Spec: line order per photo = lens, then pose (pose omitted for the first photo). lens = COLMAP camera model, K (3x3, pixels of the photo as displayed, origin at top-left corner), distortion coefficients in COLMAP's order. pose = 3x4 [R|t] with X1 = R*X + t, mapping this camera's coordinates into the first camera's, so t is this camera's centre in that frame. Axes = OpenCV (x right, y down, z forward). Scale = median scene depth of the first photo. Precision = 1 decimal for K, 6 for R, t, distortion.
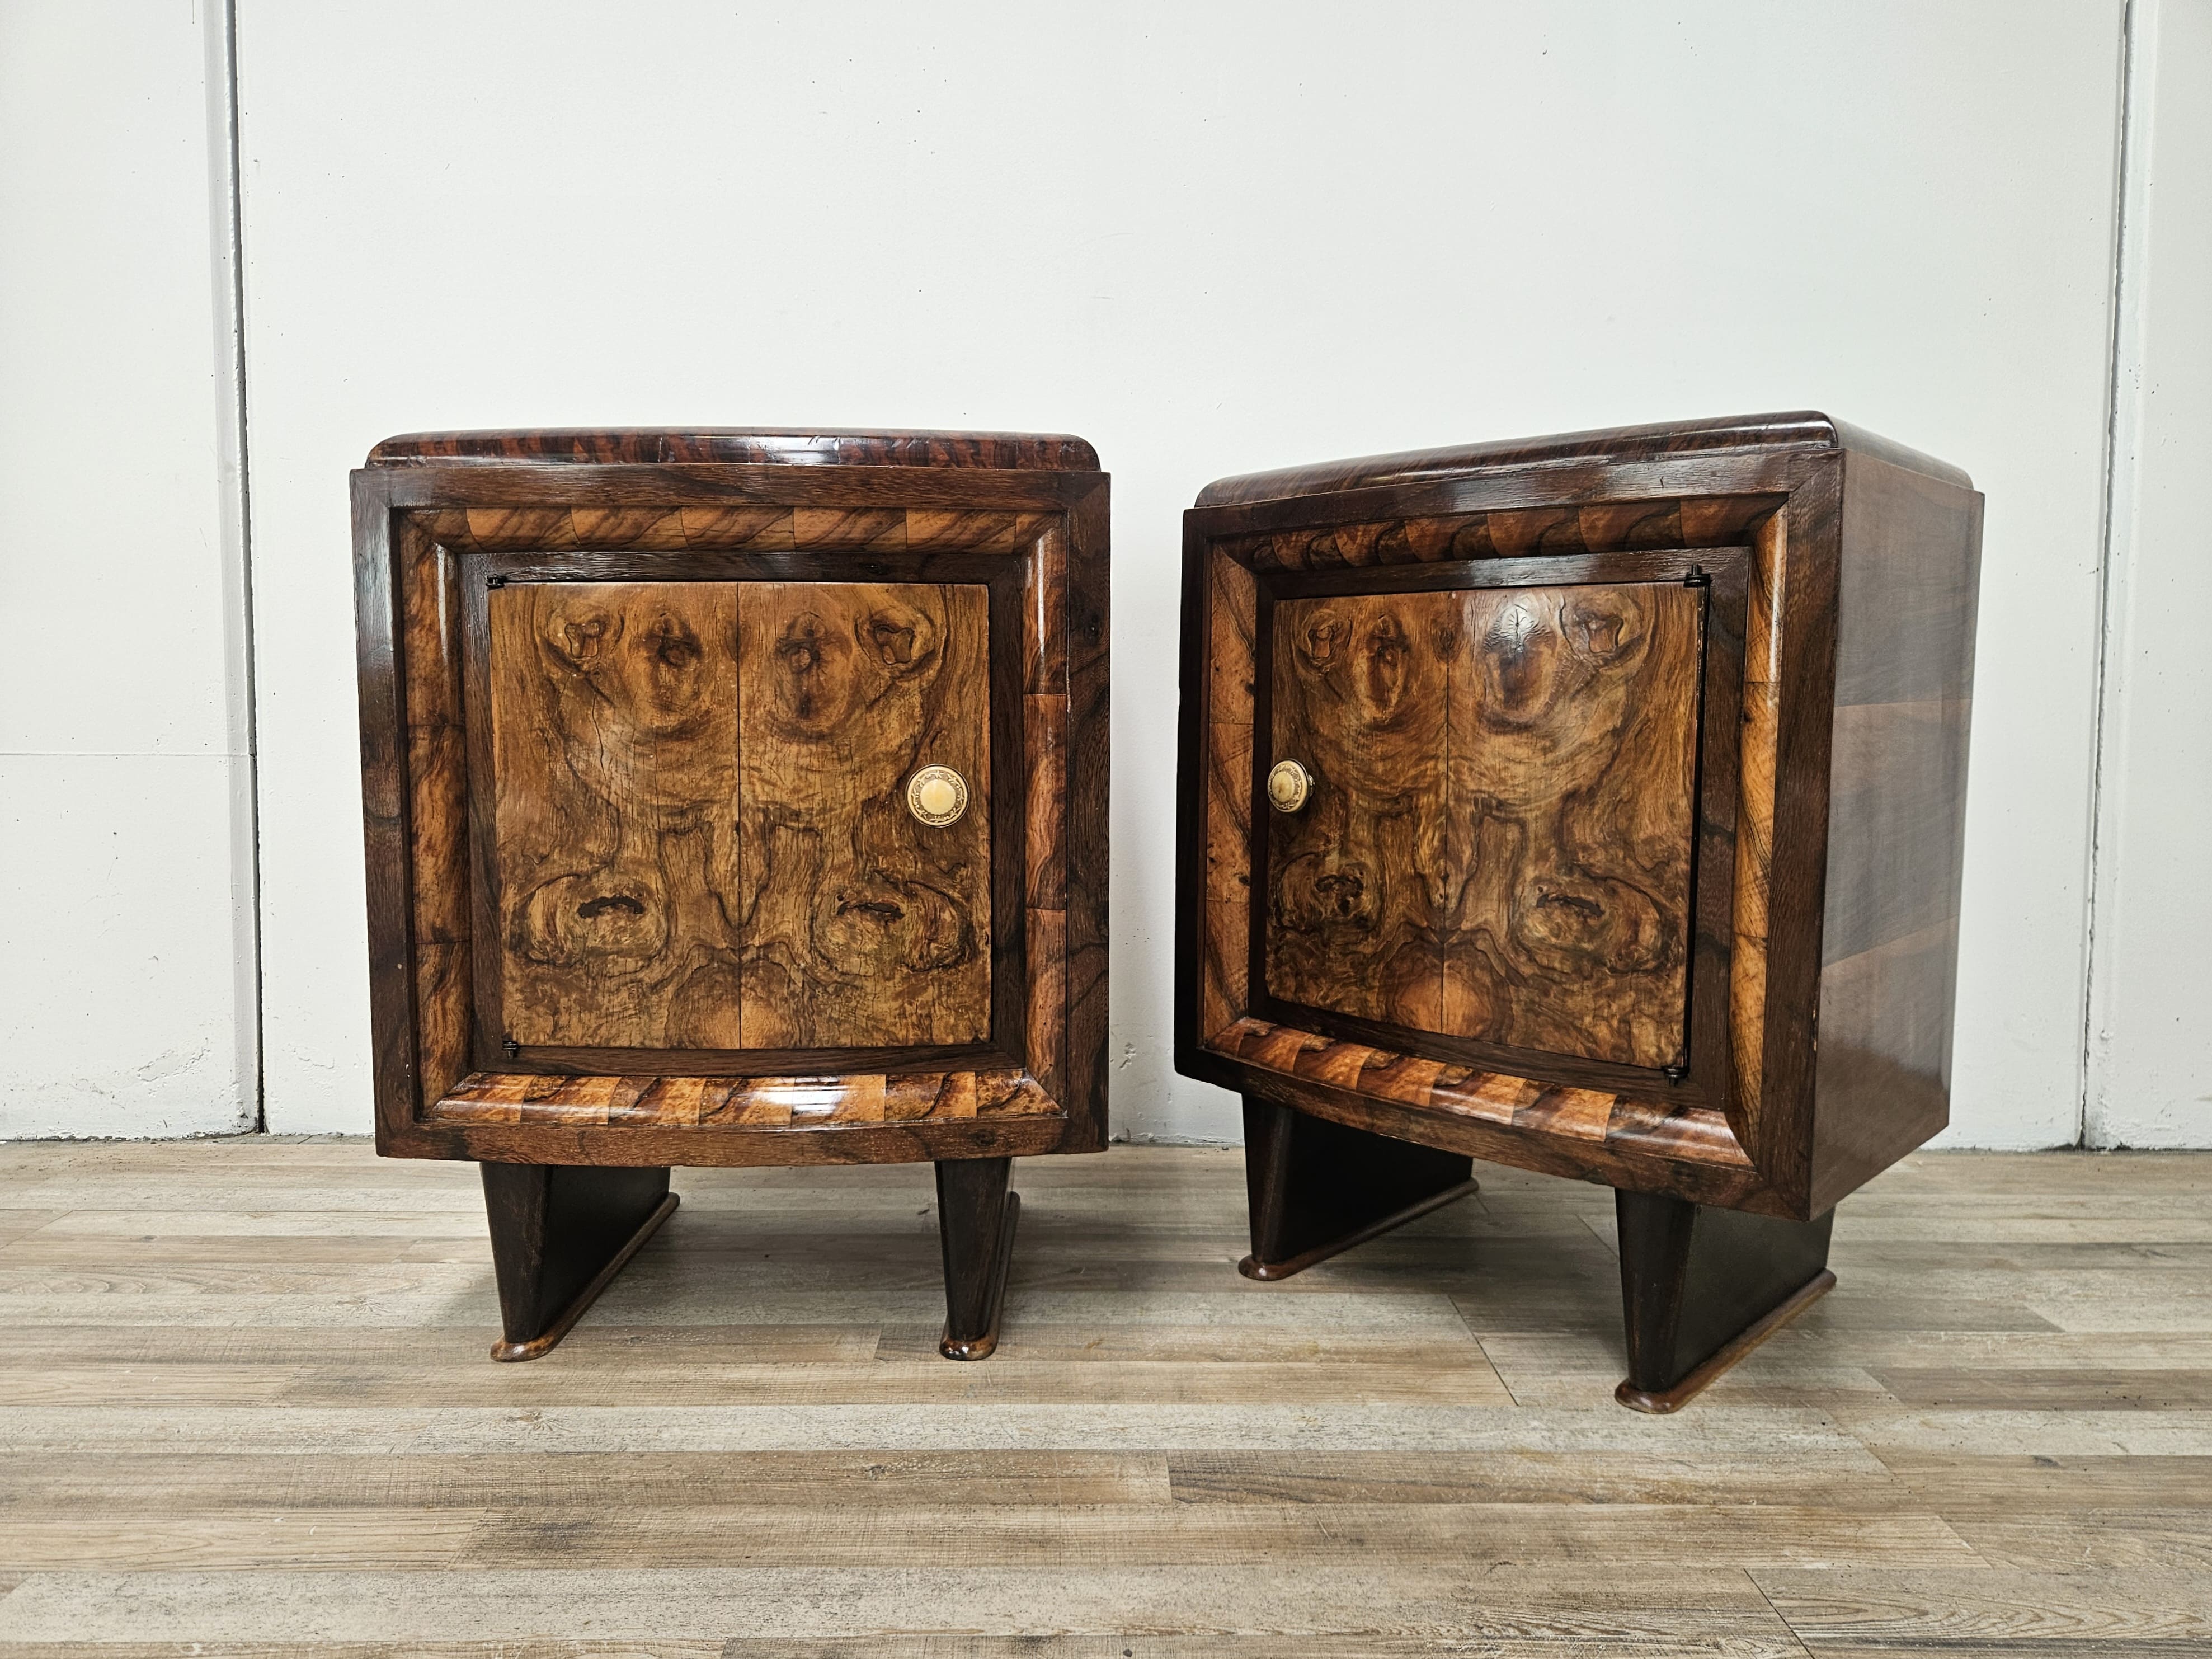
lens RADIAL K [[1511.6, 0, 1107.9], [0, 1511.6, 812.6], [0, 0, 1]] dist [0.055188, -0.053413]
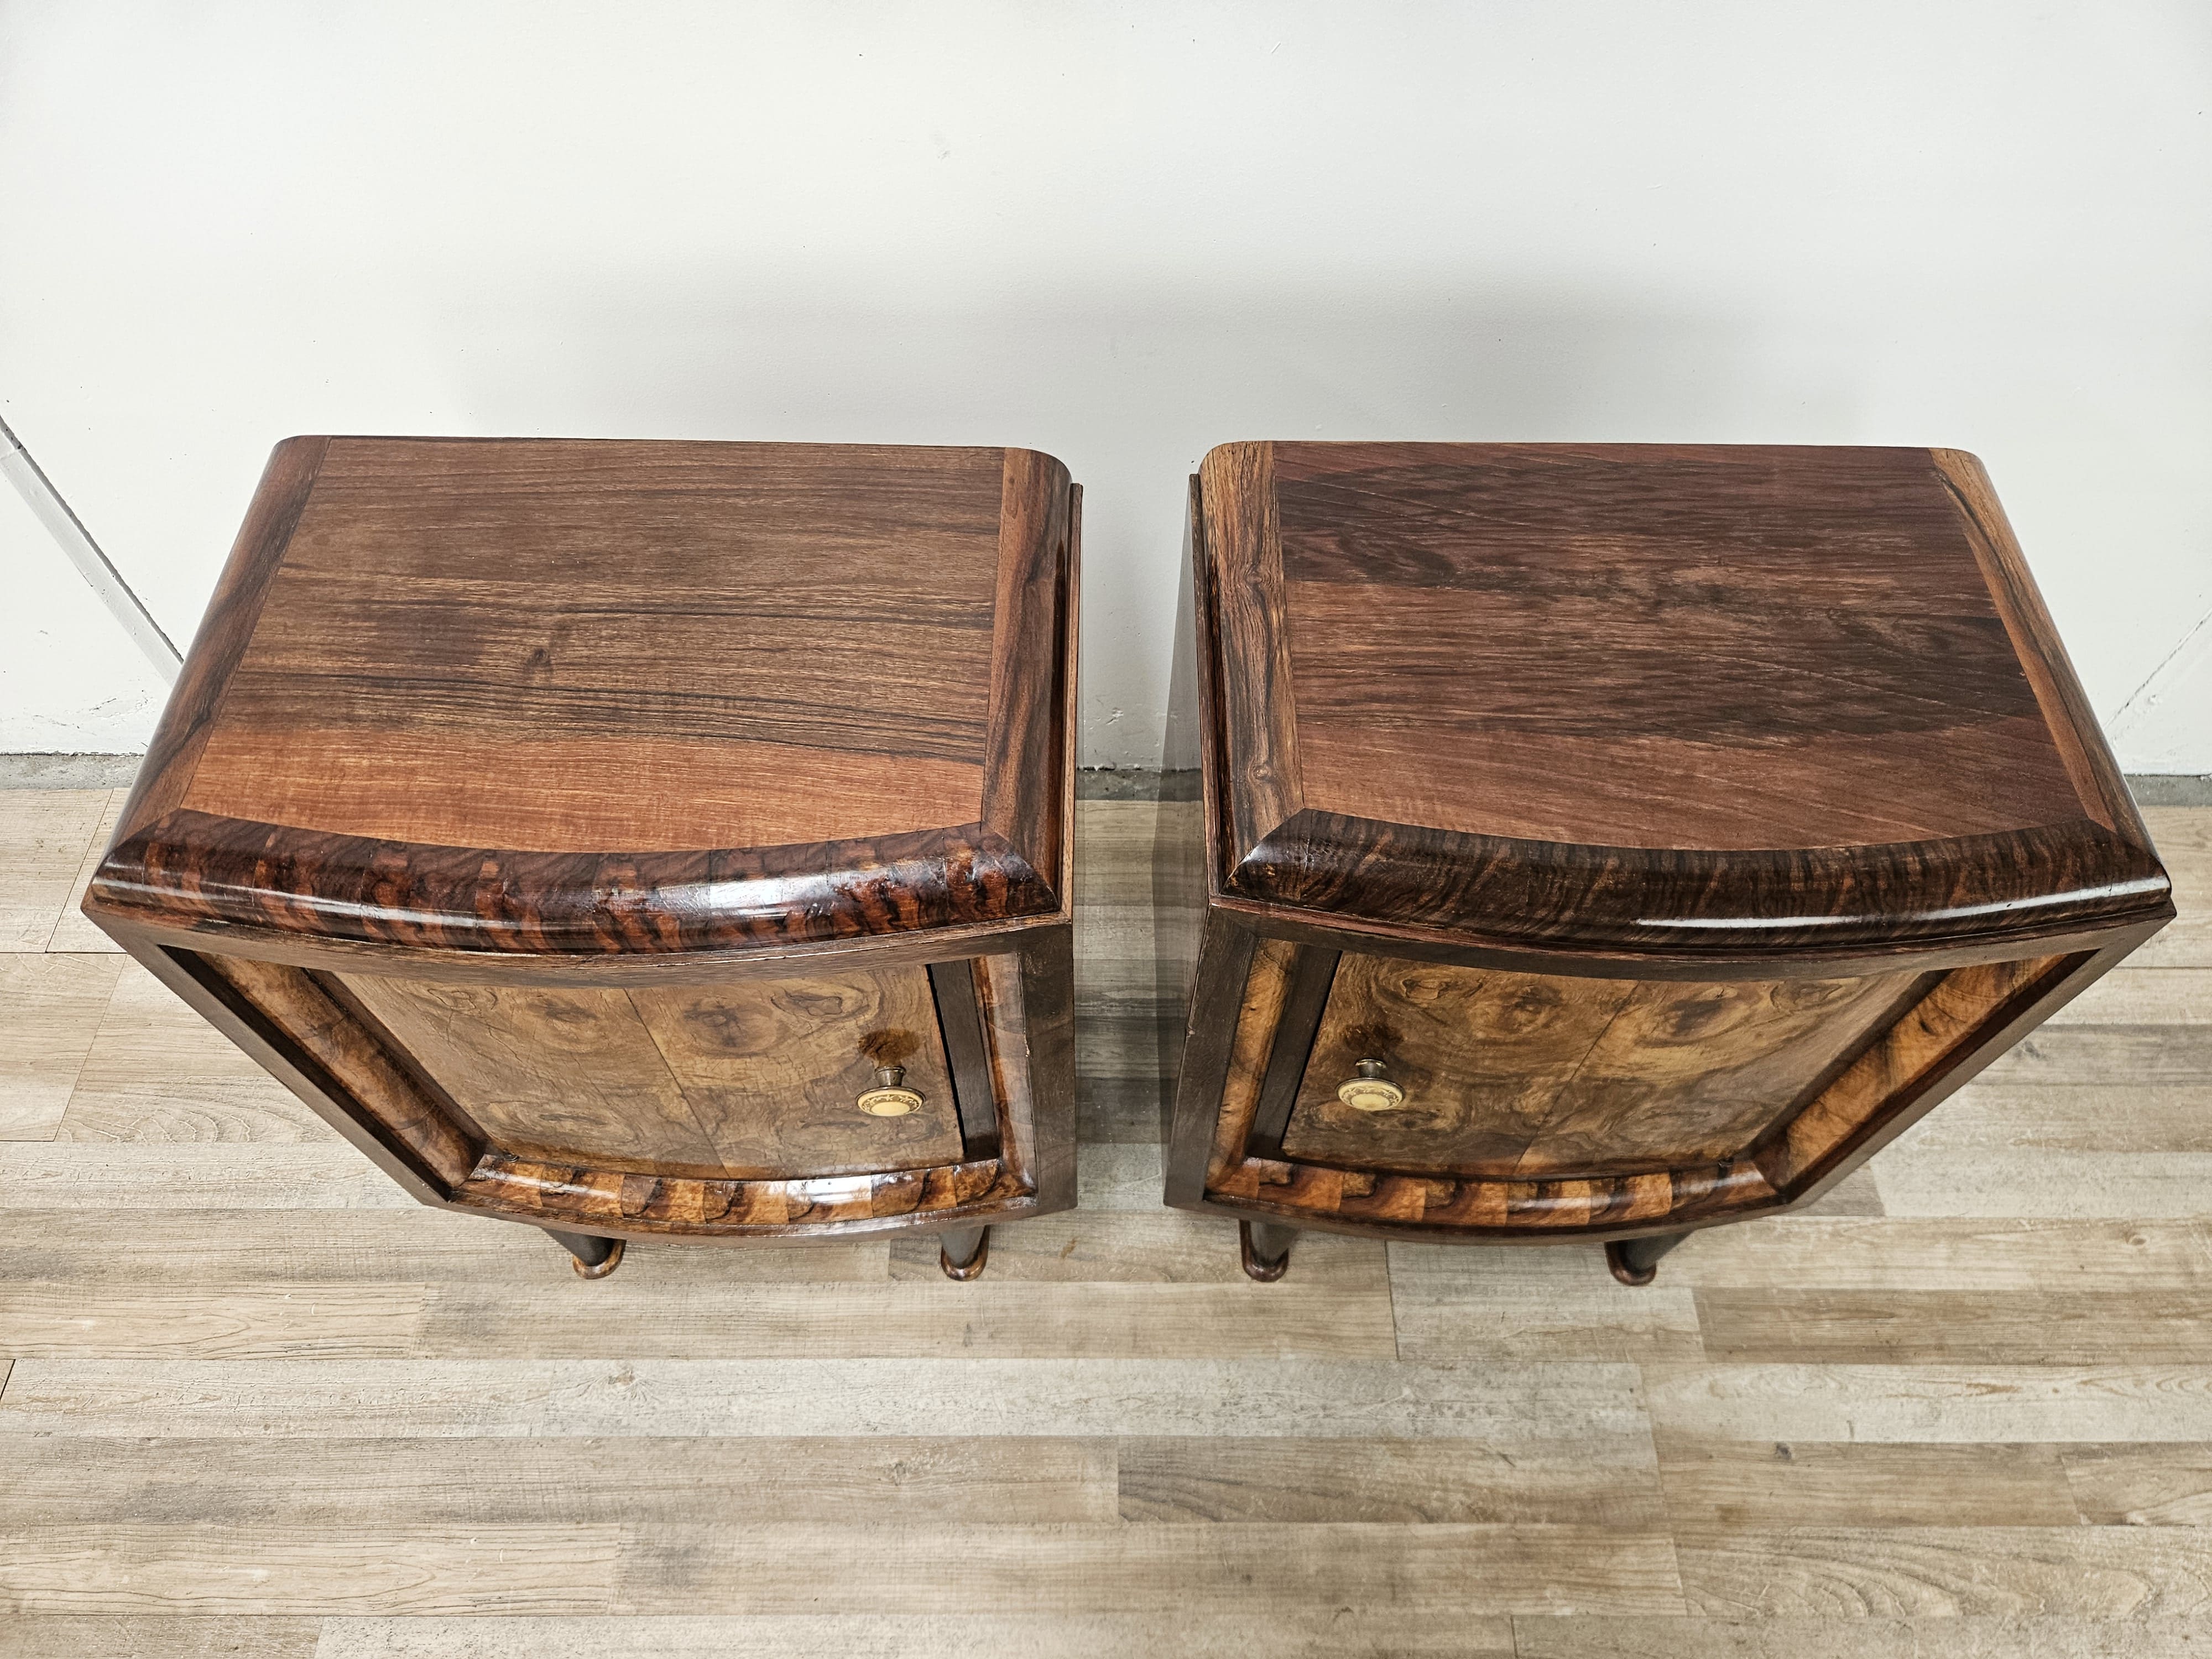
lens RADIAL K [[1496.5, 0, 1115.0], [0, 1496.5, 825.9], [0, 0, 1]] dist [0.052344, -0.051847]
pose [[0.999797, 0.020140, -0.000796, 0.023583], [-0.011542, 0.604415, 0.796586, -0.847681], [0.016524, -0.796415, 0.604525, 0.571497]]
